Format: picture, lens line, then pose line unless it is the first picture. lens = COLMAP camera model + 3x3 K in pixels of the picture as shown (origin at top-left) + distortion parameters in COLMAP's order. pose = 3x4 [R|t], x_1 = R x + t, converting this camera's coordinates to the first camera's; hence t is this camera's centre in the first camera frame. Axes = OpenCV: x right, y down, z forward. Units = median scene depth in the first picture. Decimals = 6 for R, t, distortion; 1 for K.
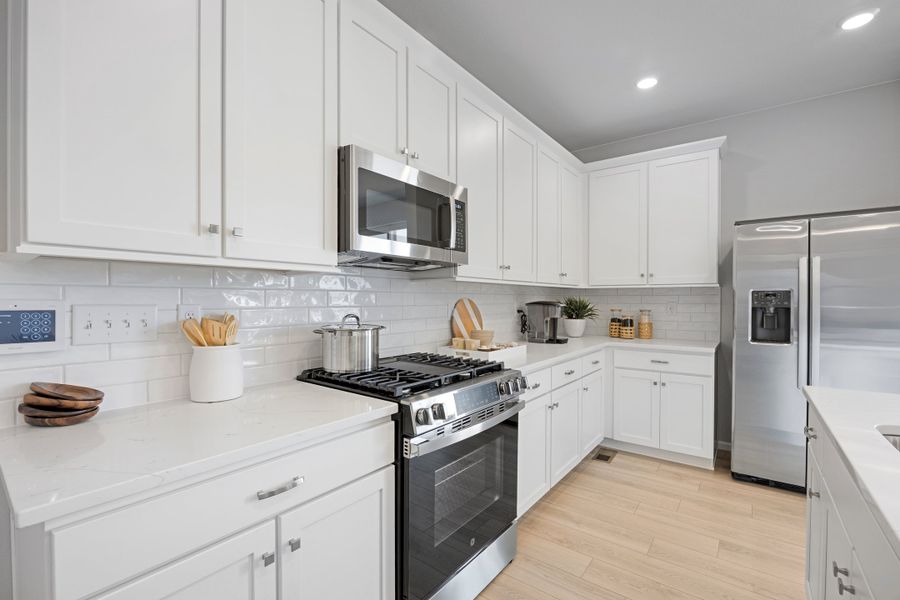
lens RADIAL K [[396.2, 0, 450.0], [0, 396.2, 300.0], [0, 0, 1]] dist [-0.002975, -0.000342]
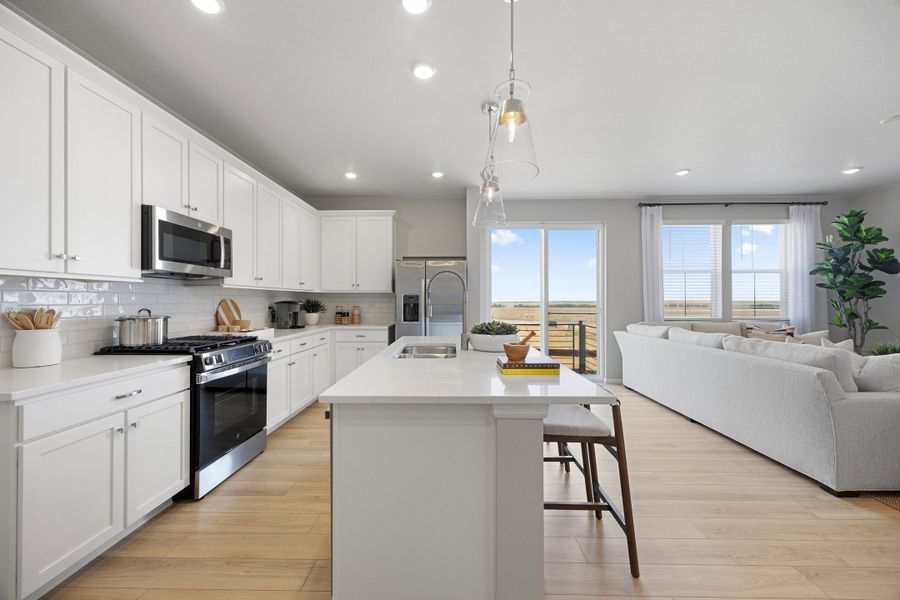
lens RADIAL K [[349.8, 0, 450.0], [0, 349.8, 300.0], [0, 0, 1]] dist [-0.001519, -0.000223]
pose [[0.804380, 0.000461, 0.594115, -0.084043], [0.001408, 0.999995, -0.002681, 0.006364], [-0.594113, 0.002993, 0.804376, -0.641310]]
